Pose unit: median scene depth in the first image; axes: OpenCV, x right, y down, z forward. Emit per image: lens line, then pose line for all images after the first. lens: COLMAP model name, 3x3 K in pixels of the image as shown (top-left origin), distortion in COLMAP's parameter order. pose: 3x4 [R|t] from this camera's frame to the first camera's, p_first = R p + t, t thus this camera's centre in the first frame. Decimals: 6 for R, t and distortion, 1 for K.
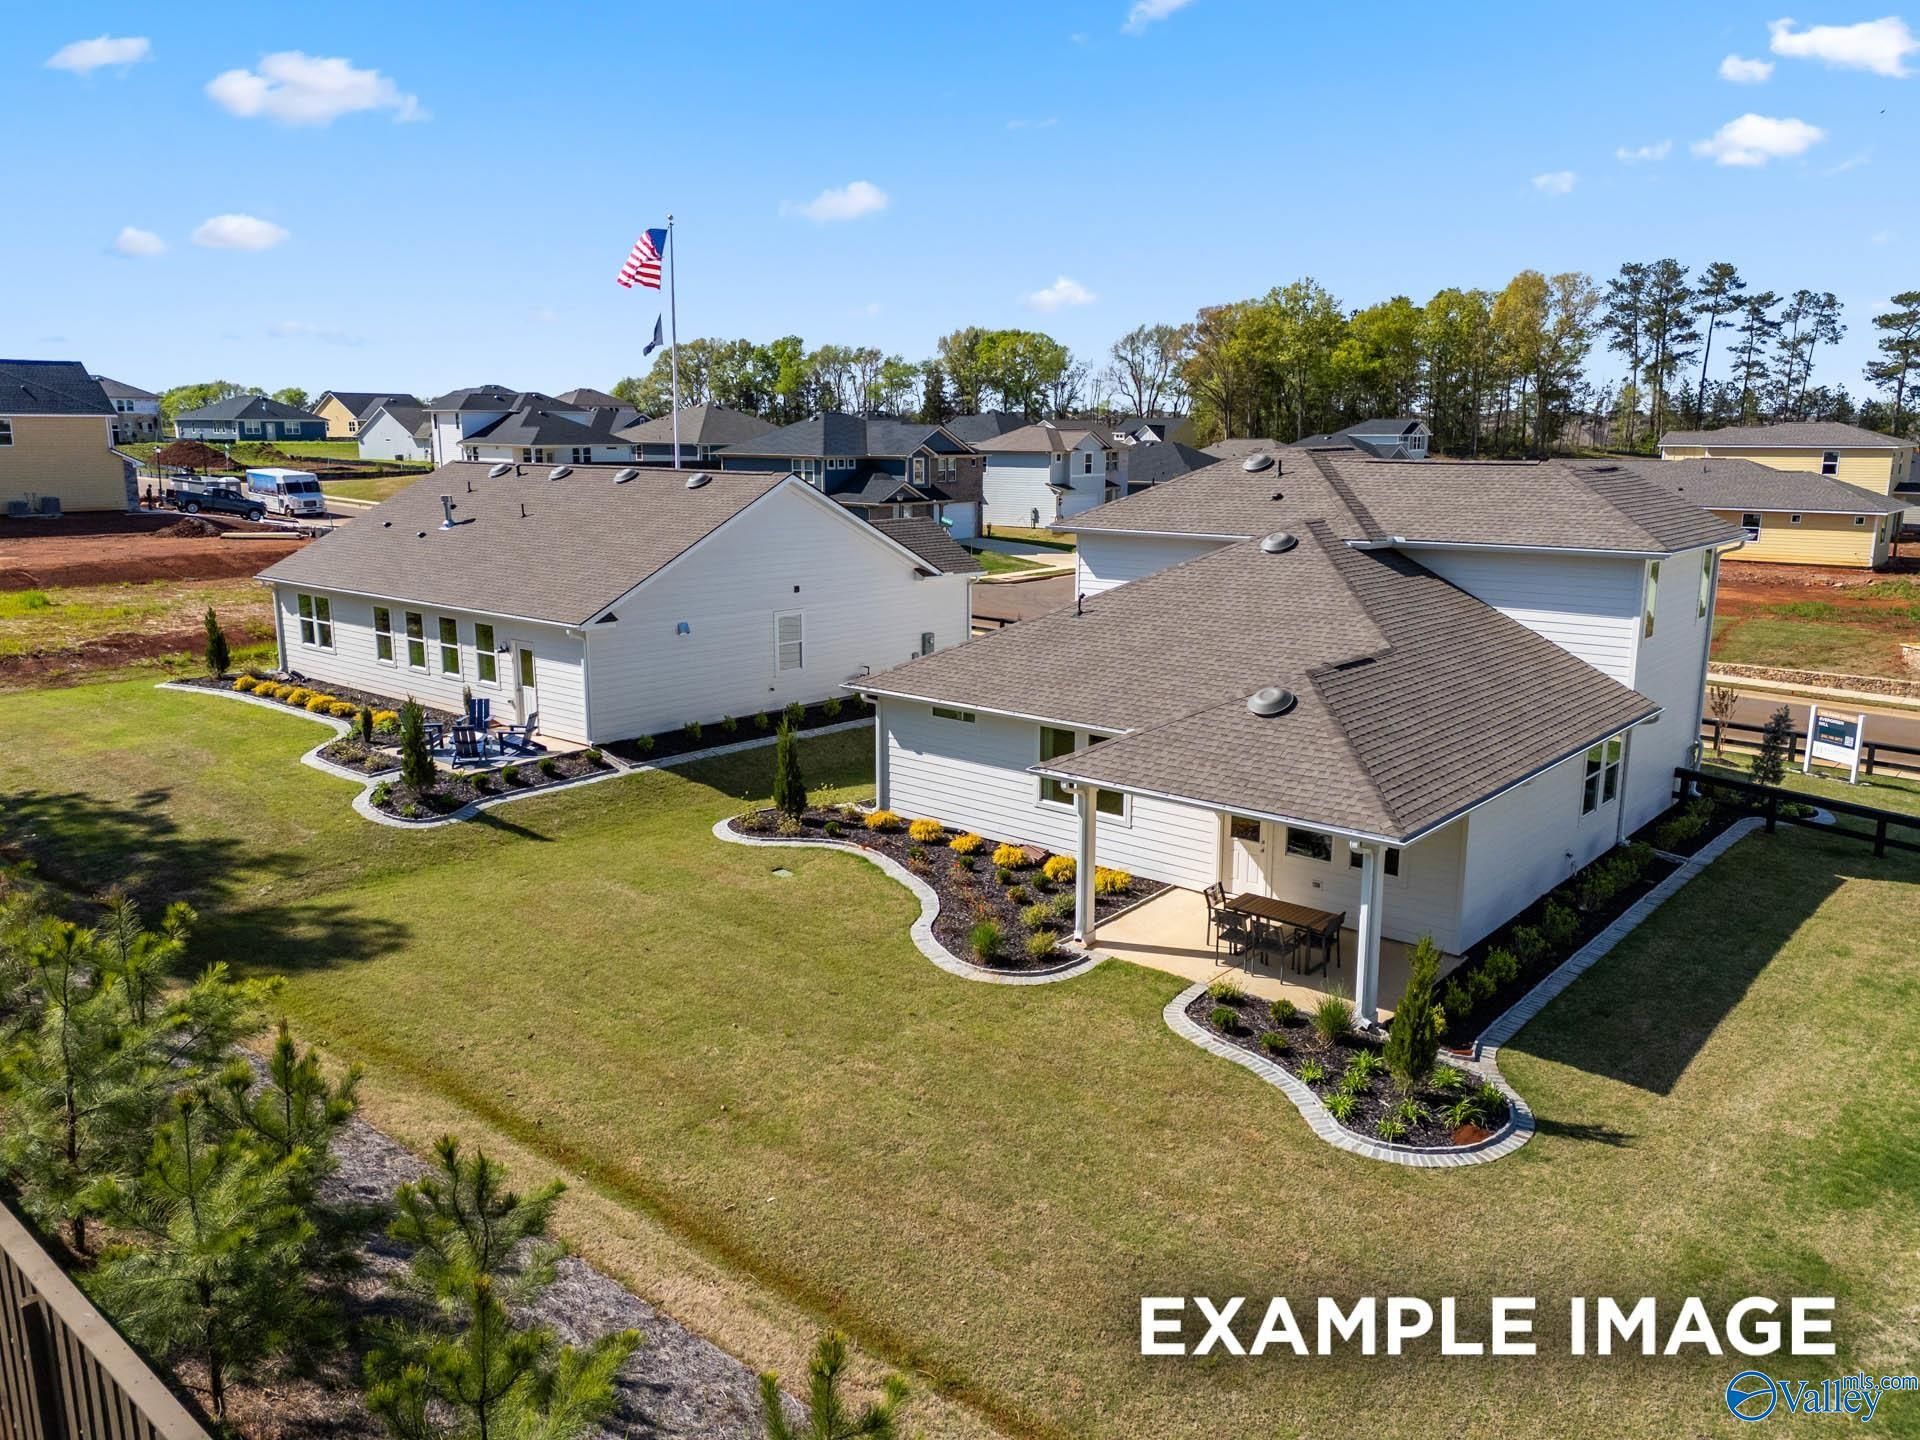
lens RADIAL K [[1379.8, 0, 960.0], [0, 1379.8, 720.0], [0, 0, 1]] dist [0.082588, -0.109724]
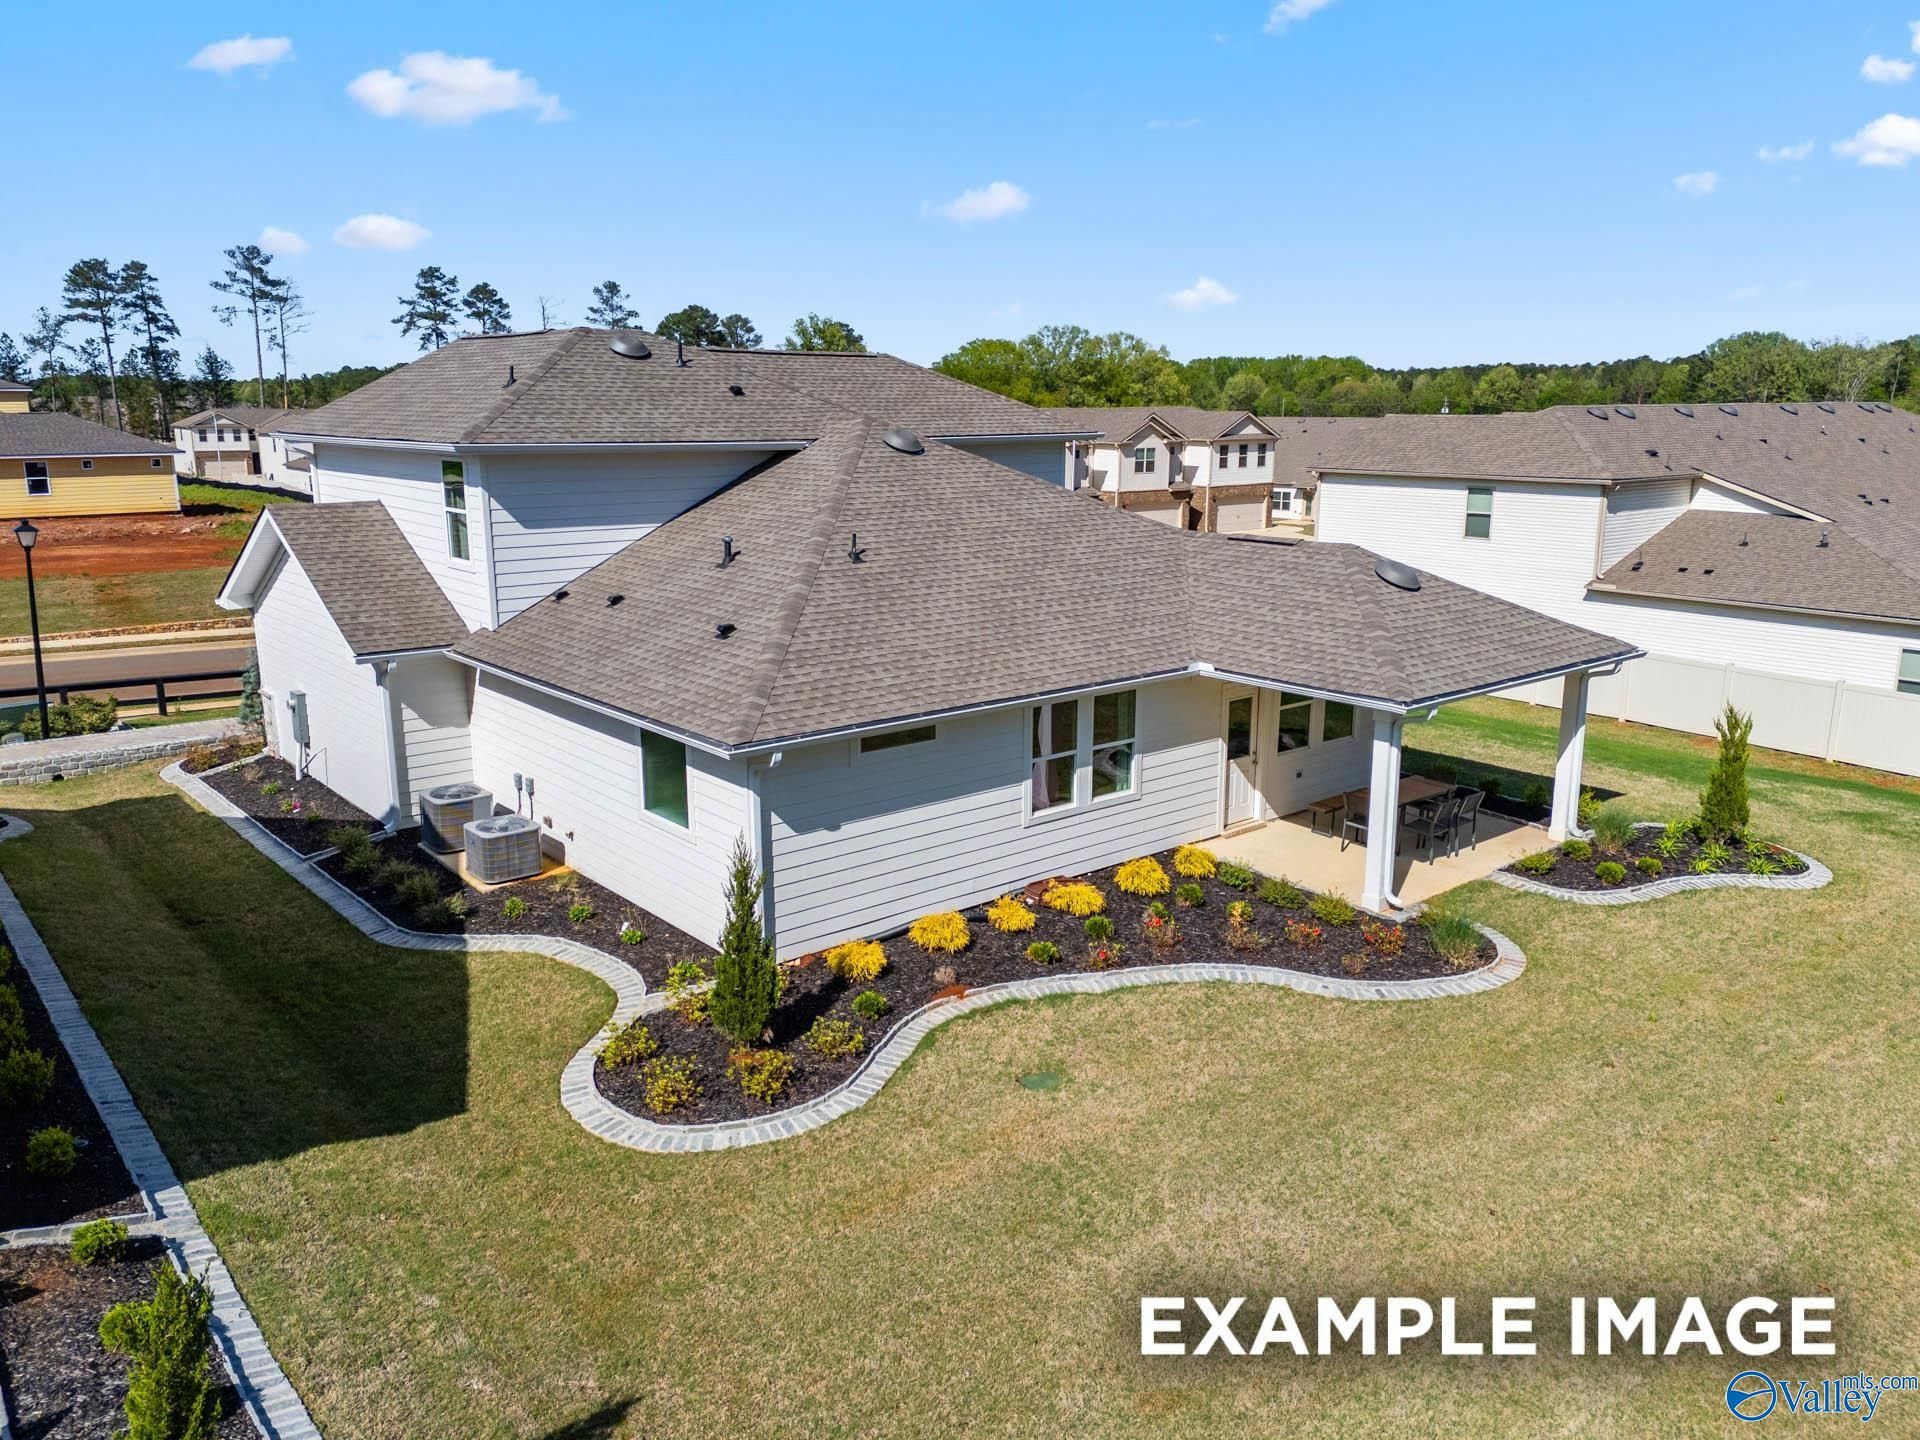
lens RADIAL K [[1439.6, 0, 960.0], [0, 1439.6, 720.0], [0, 0, 1]] dist [0.096917, 0.001893]
pose [[0.160637, -0.213241, 0.963703, -0.614944], [0.204931, 0.962312, 0.178774, -0.120130], [-0.965505, 0.168775, 0.198283, 0.868602]]
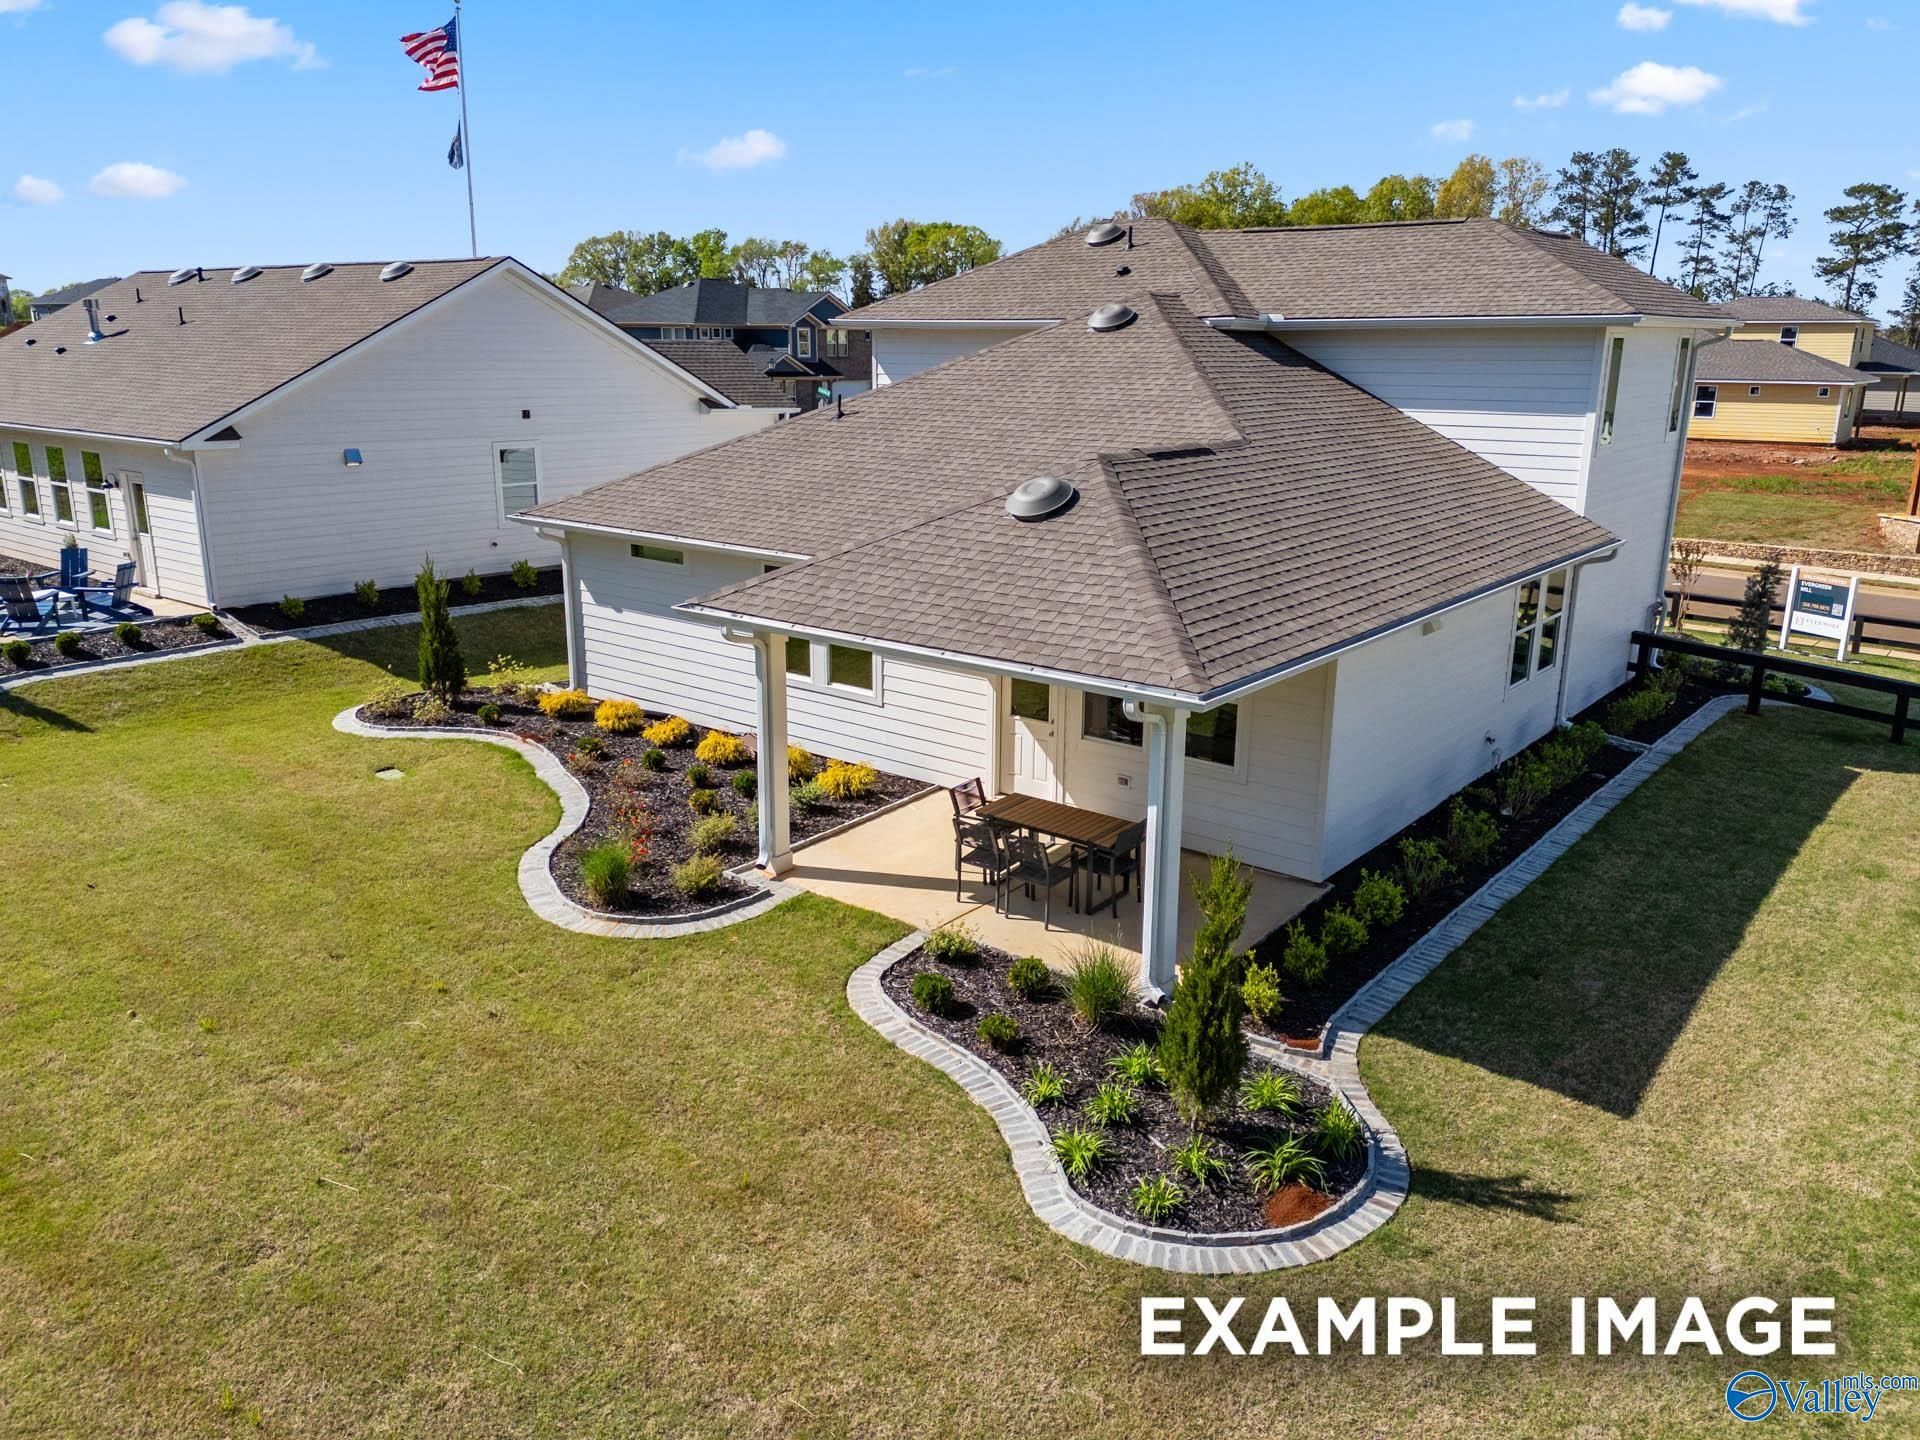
lens RADIAL K [[1379.8, 0, 960.0], [0, 1379.8, 720.0], [0, 0, 1]] dist [0.082588, -0.109724]
pose [[0.999273, -0.003873, 0.037925, 0.128173], [0.001618, 0.998238, 0.059316, 0.040820], [-0.038088, -0.059211, 0.997519, 0.277442]]
